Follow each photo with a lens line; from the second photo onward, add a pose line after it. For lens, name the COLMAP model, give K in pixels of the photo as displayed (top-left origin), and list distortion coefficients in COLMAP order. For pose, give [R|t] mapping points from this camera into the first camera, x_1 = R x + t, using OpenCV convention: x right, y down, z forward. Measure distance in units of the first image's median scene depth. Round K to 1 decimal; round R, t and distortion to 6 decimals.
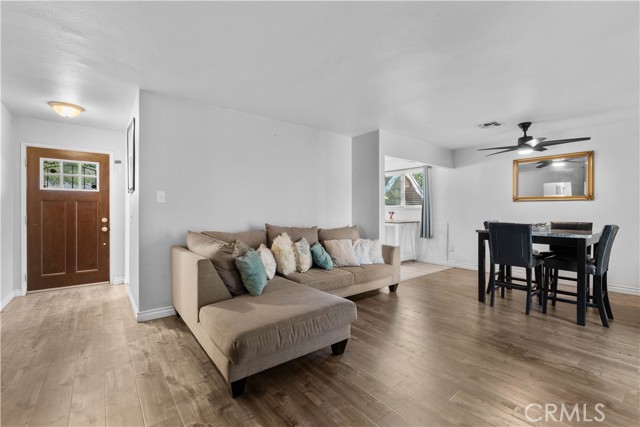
lens RADIAL K [[277.6, 0, 321.5], [0, 277.6, 214.6], [0, 0, 1]] dist [-0.006682, -0.000366]
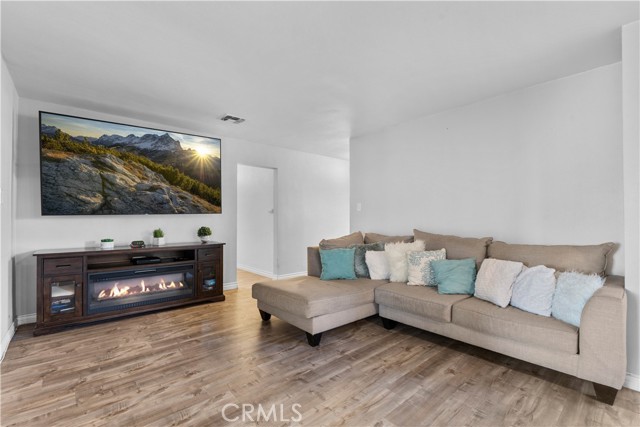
lens RADIAL K [[284.9, 0, 322.5], [0, 284.9, 219.9], [0, 0, 1]] dist [-0.000403, -0.000092]
pose [[0.058041, -0.003703, -0.998307, 1.041084], [-0.012866, 0.999907, -0.004457, 0.012711], [0.998231, 0.013103, 0.057988, 0.851709]]
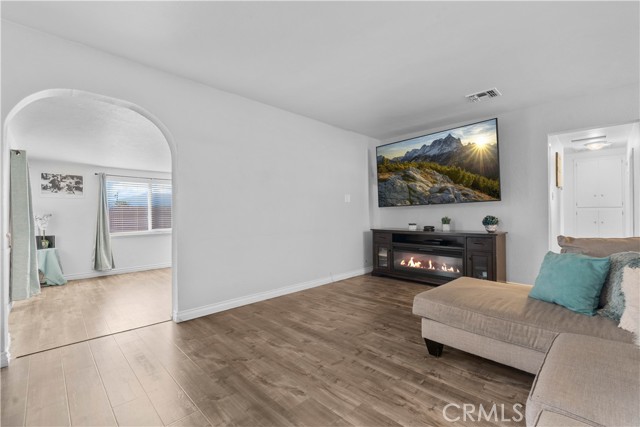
lens RADIAL K [[277.6, 0, 321.5], [0, 277.6, 214.6], [0, 0, 1]] dist [-0.006682, -0.000366]
pose [[-0.993719, 0.005745, -0.111758, 0.467300], [0.004666, 0.999940, 0.009917, 0.028083], [0.111808, 0.009333, -0.993686, 1.640350]]
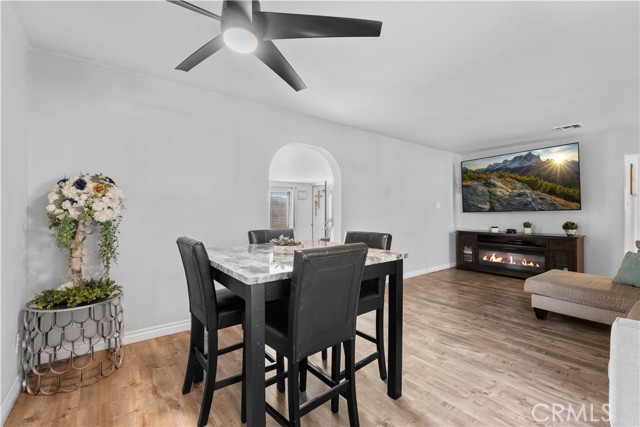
lens RADIAL K [[277.6, 0, 321.5], [0, 277.6, 214.6], [0, 0, 1]] dist [-0.006682, -0.000366]
pose [[-0.999851, 0.000614, 0.017242, 0.977659], [0.000981, 0.999772, 0.021315, -0.032366], [-0.017225, 0.021329, -0.999624, 2.079083]]
